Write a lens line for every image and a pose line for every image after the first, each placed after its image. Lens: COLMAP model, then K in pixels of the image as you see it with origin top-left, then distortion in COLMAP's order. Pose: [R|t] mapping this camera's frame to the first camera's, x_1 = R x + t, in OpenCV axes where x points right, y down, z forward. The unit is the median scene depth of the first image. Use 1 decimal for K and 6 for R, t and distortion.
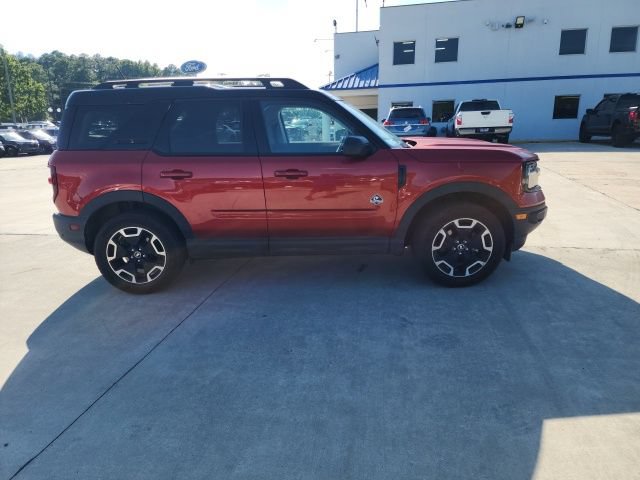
lens RADIAL K [[427.3, 0, 313.3], [0, 427.3, 232.2], [0, 0, 1]] dist [0.072874, -0.069186]
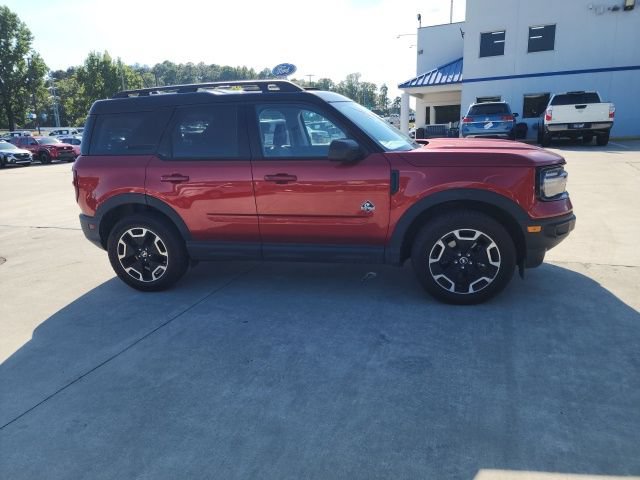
lens RADIAL K [[429.8, 0, 312.5], [0, 429.8, 229.6], [0, 0, 1]] dist [0.065362, -0.063833]
pose [[0.979212, 0.029693, -0.200652, 0.213635], [-0.030598, 0.999531, -0.001411, -0.019621], [0.200516, 0.007521, 0.979662, 0.046712]]
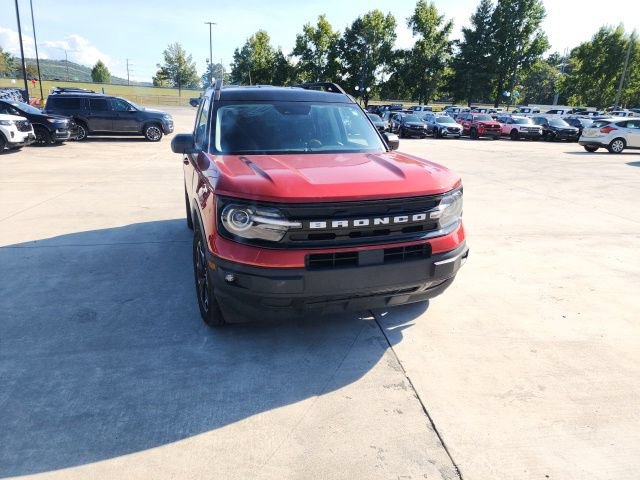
lens RADIAL K [[430.8, 0, 309.6], [0, 430.8, 230.5], [0, 0, 1]] dist [0.073730, -0.076742]
pose [[0.333204, 0.289036, -0.897459, 1.171219], [-0.265383, 0.942121, 0.204890, -0.285422], [0.904736, 0.169900, 0.390624, 0.834363]]
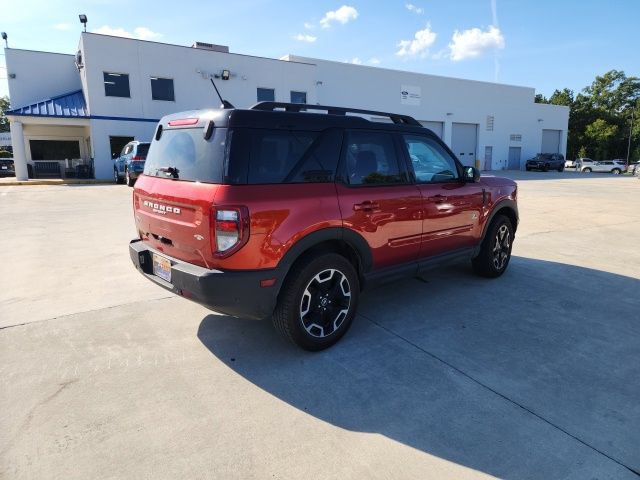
lens RADIAL K [[427.0, 0, 325.8], [0, 427.0, 223.8], [0, 0, 1]] dist [0.074363, -0.072089]
pose [[0.709043, -0.082767, 0.700292, -1.027796], [0.153631, 0.987364, -0.038855, -0.071086], [-0.688227, 0.135136, 0.712799, 0.383360]]
